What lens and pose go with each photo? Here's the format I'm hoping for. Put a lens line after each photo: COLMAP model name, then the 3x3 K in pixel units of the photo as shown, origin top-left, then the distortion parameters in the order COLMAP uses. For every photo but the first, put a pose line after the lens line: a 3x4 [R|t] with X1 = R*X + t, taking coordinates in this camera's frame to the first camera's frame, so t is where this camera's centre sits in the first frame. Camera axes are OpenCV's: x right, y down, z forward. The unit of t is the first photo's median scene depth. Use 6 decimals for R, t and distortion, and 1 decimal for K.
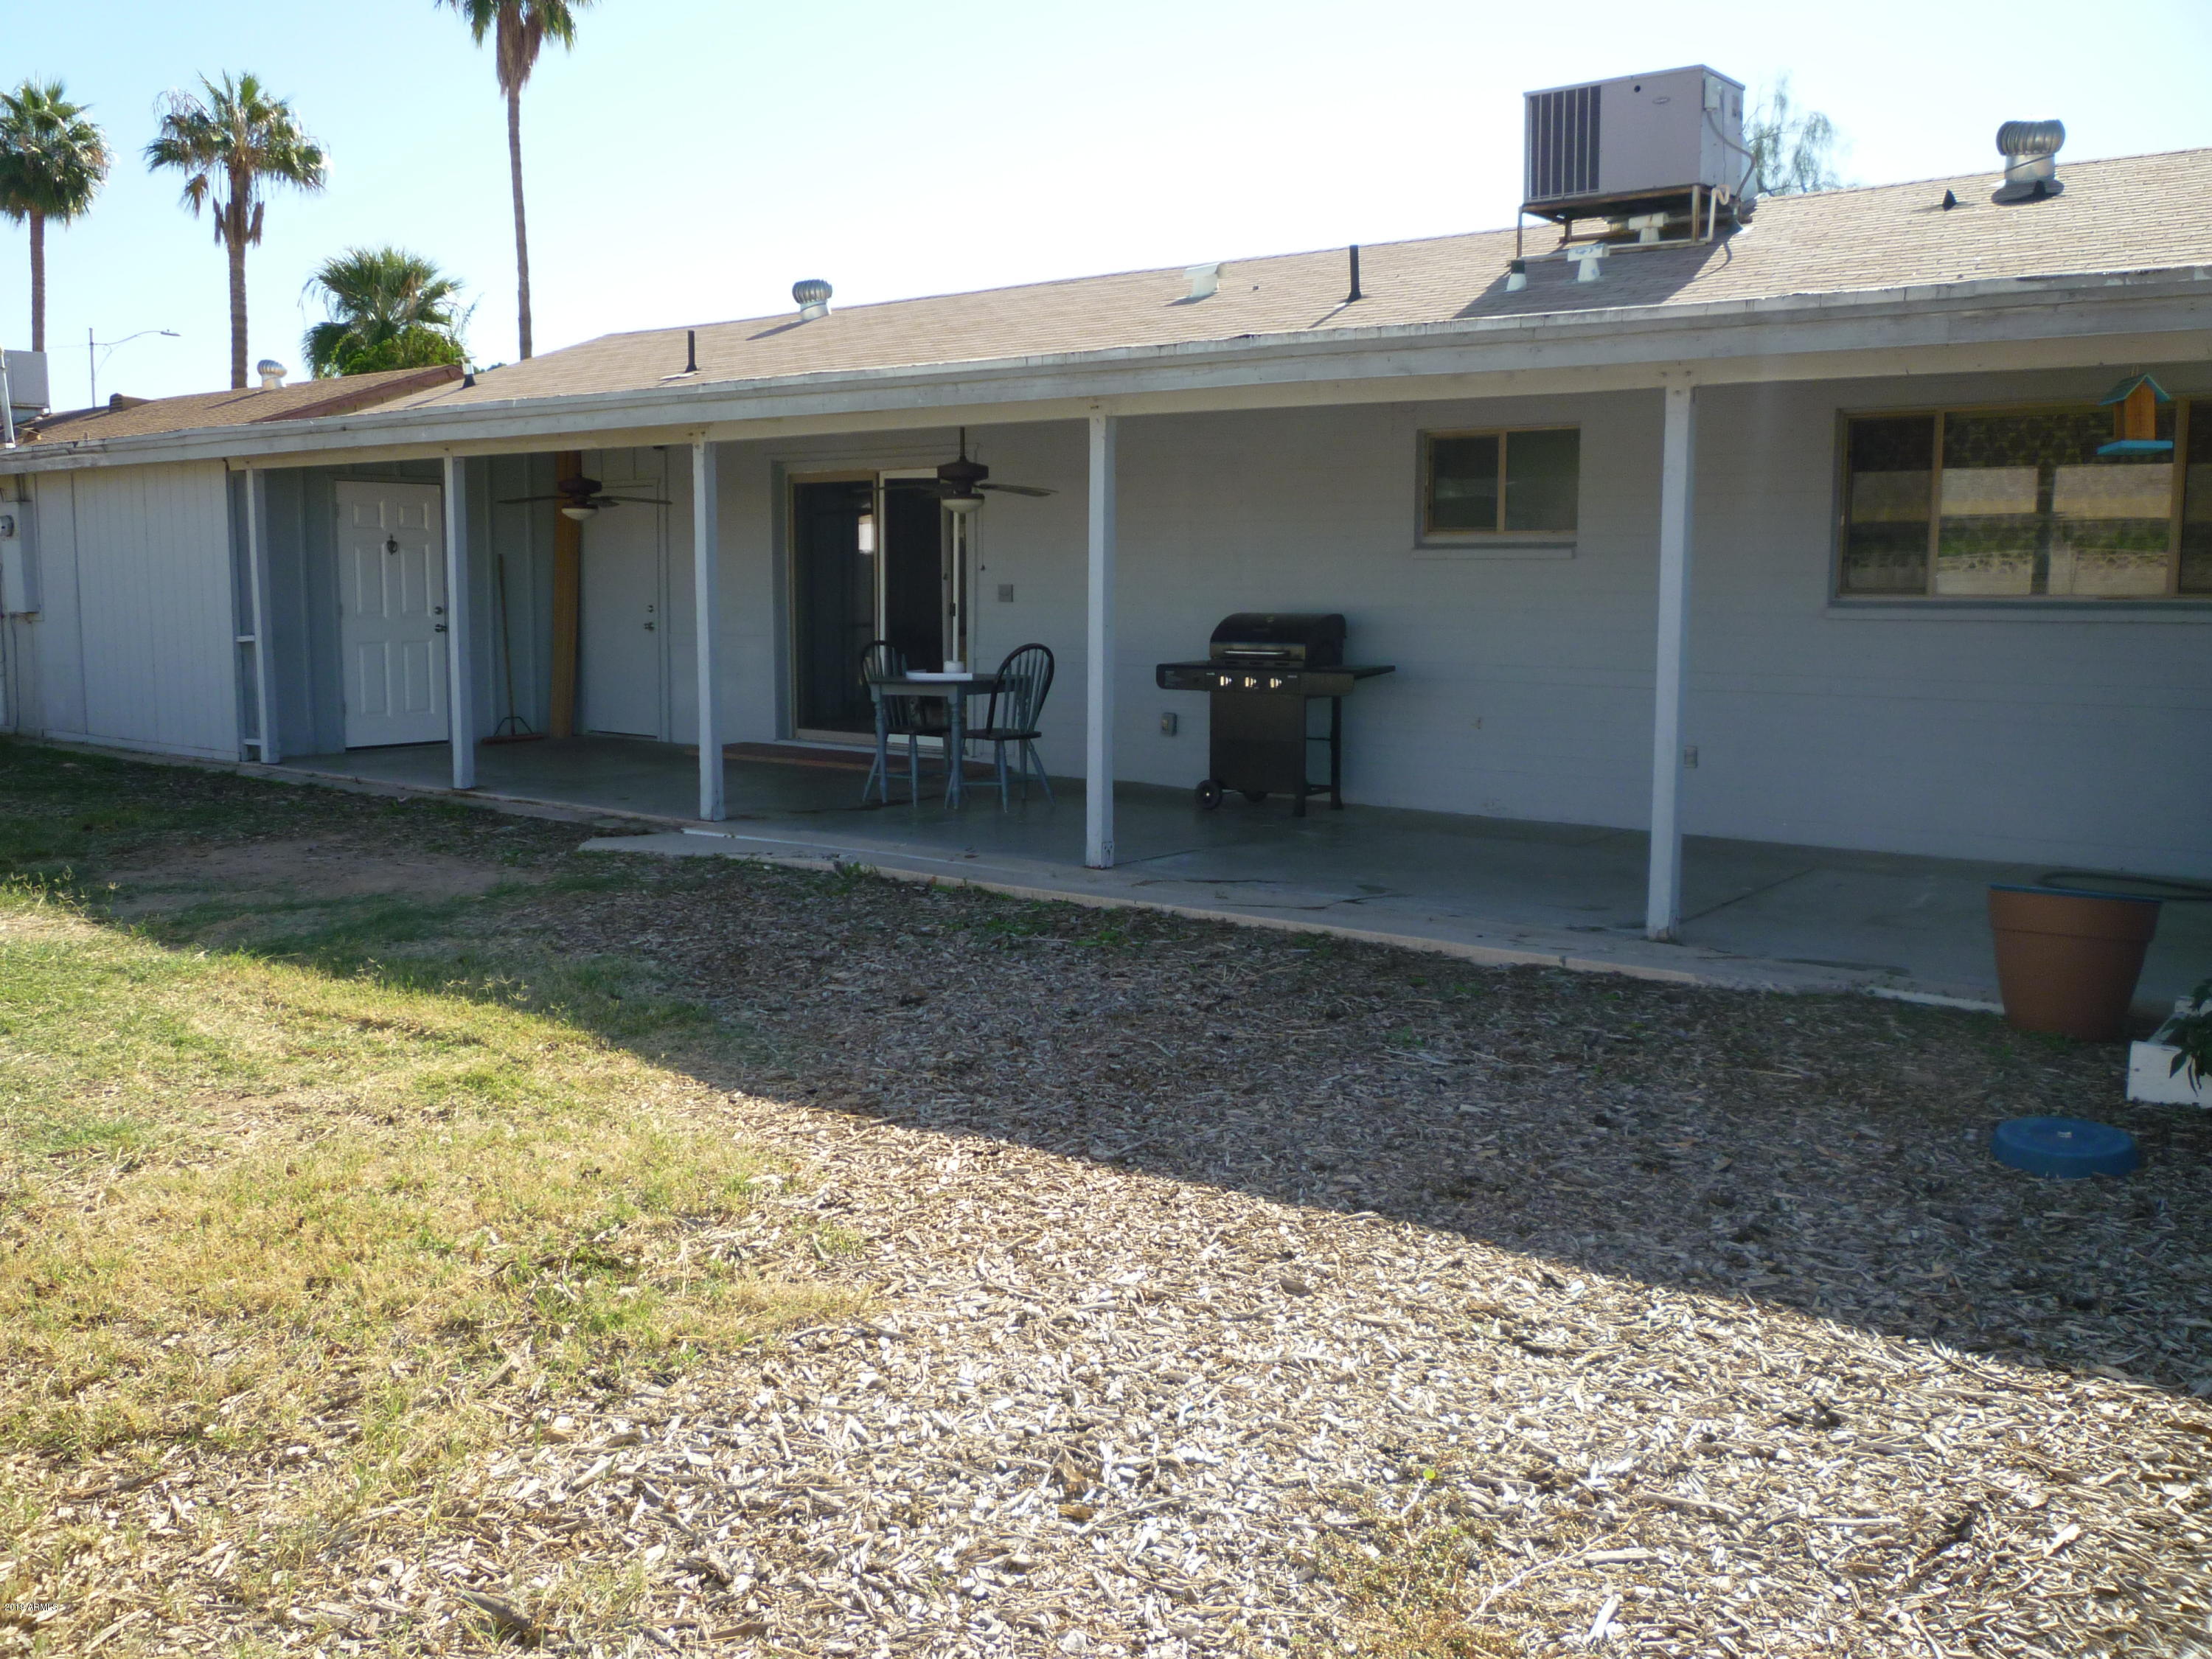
lens RADIAL K [[1943.0, 0, 1103.1], [0, 1943.0, 801.5], [0, 0, 1]] dist [-0.047278, 0.009370]
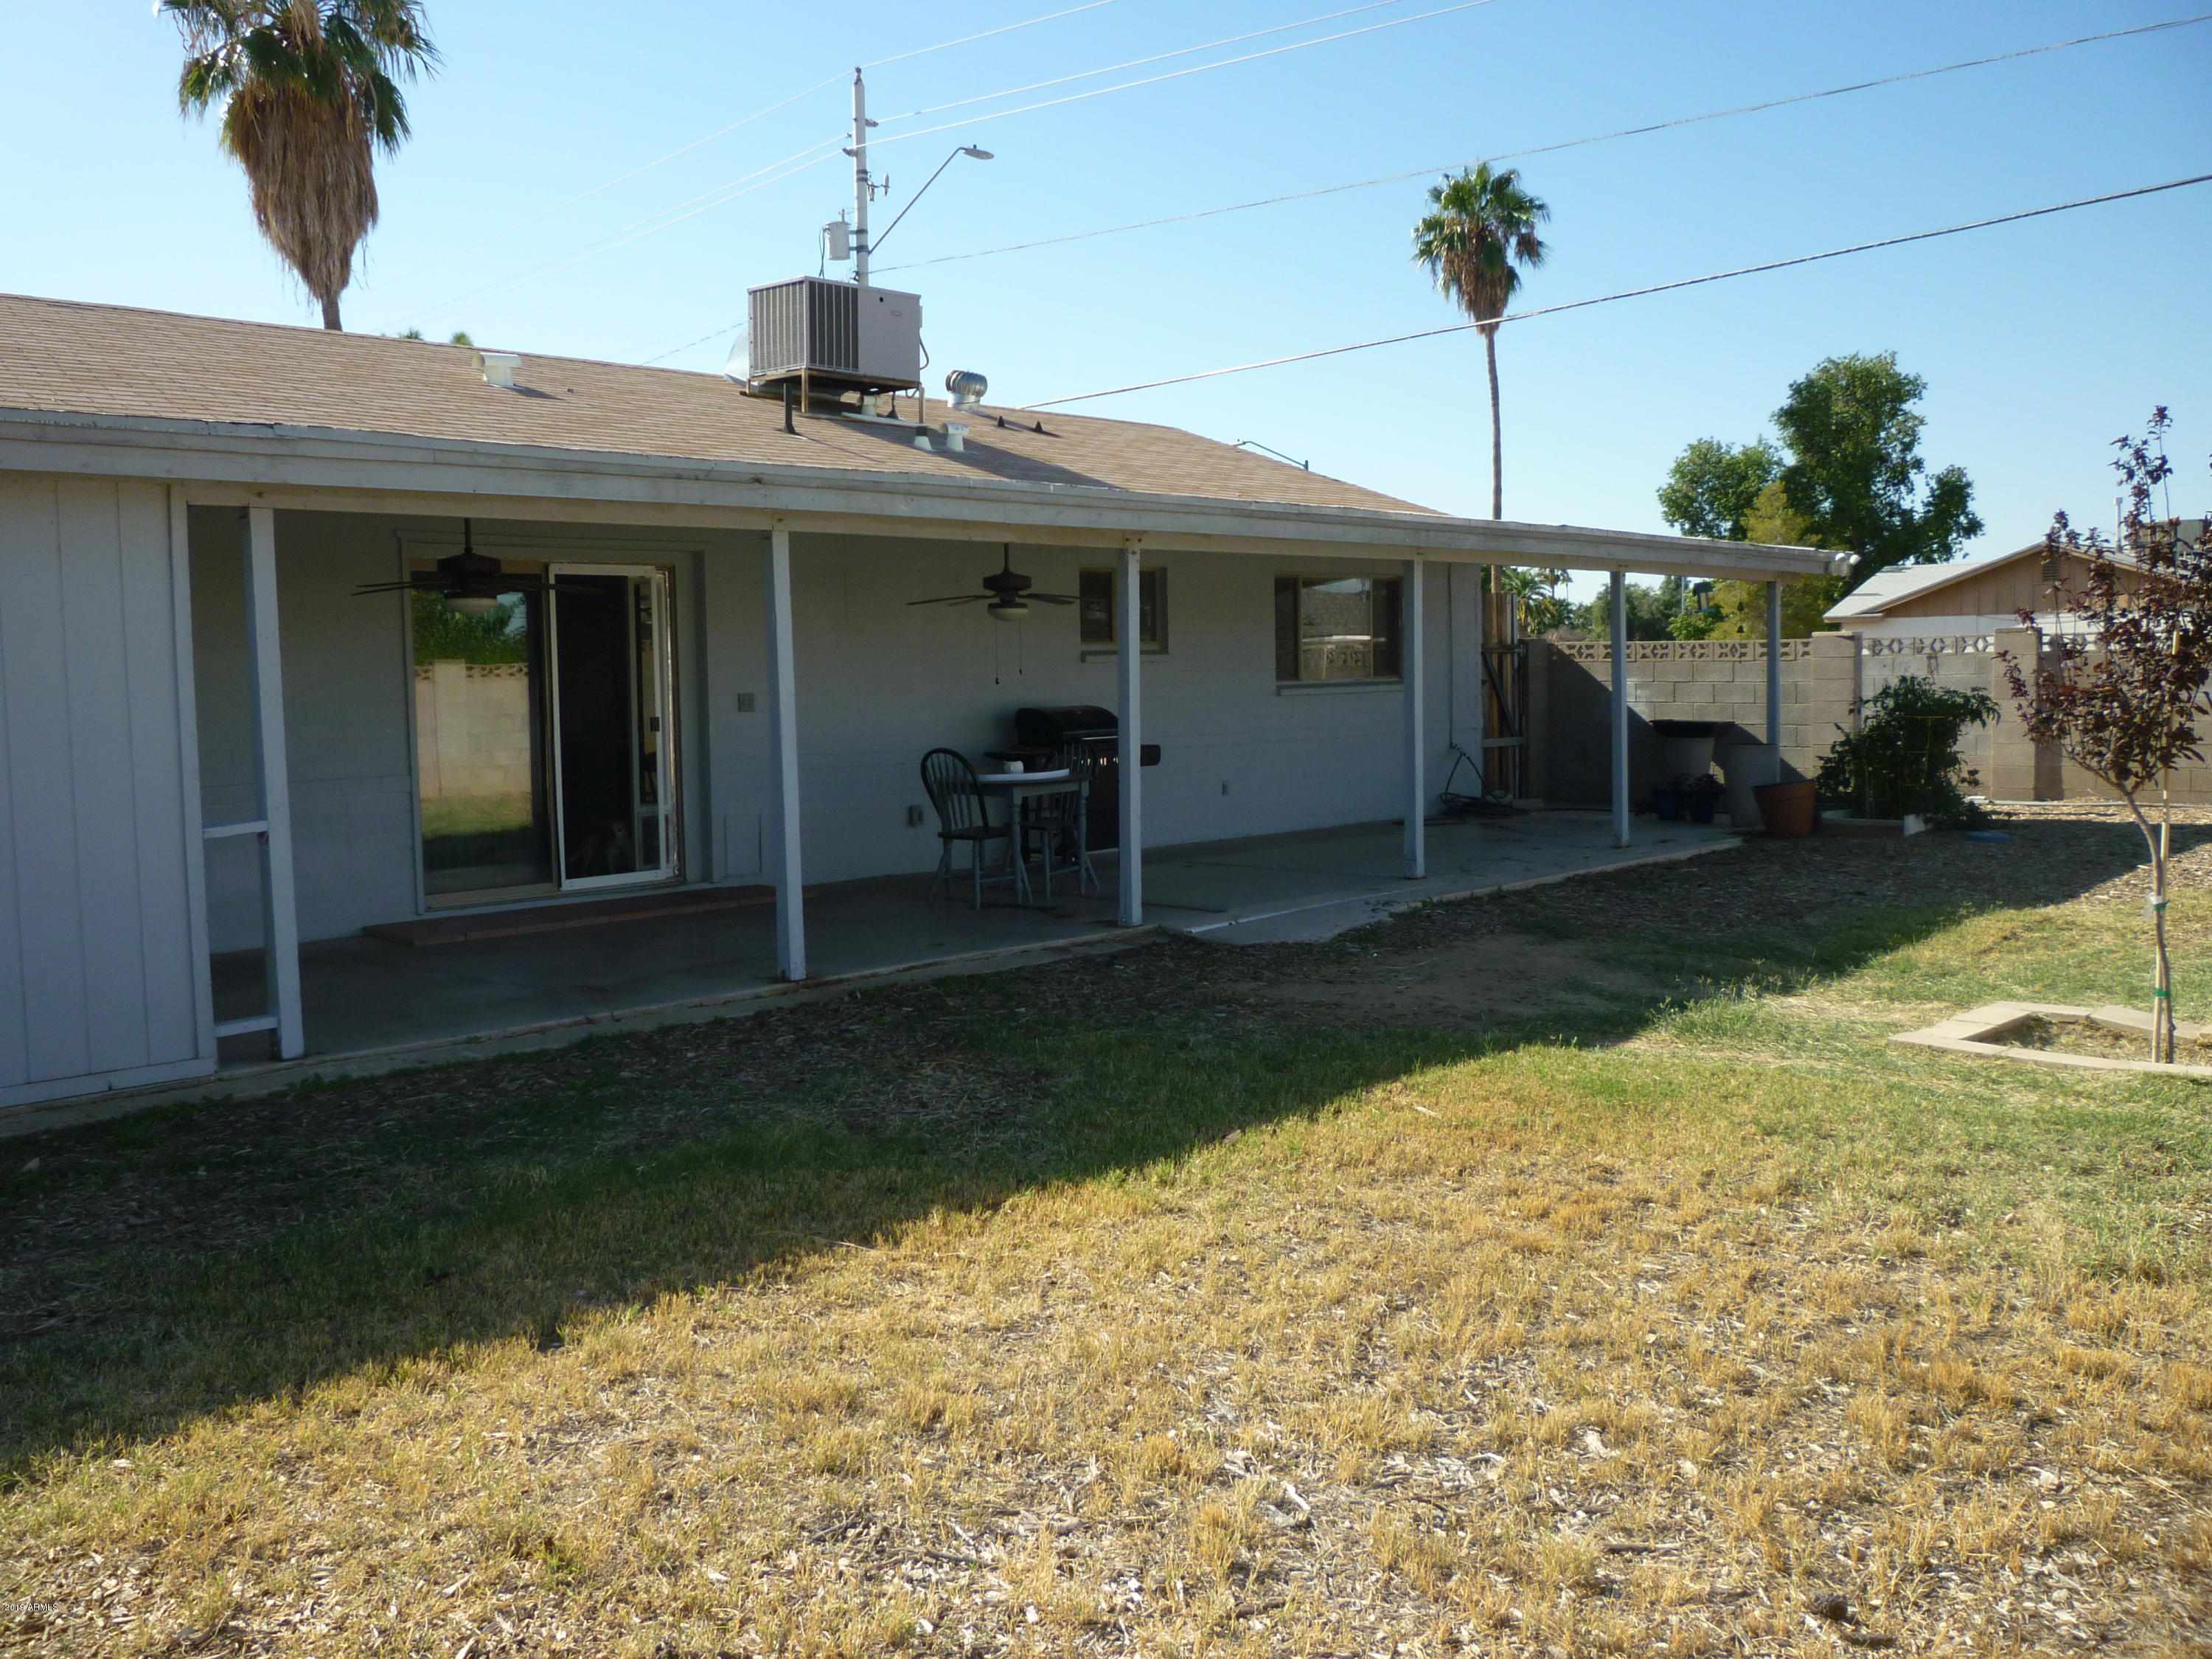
lens RADIAL K [[1881.6, 0, 1101.1], [0, 1881.6, 778.0], [0, 0, 1]] dist [-0.045029, 0.007705]
pose [[0.103222, -0.066019, 0.992465, -0.941135], [0.132491, 0.989816, 0.052063, -0.096169], [-0.985795, 0.126118, 0.110917, 0.730091]]
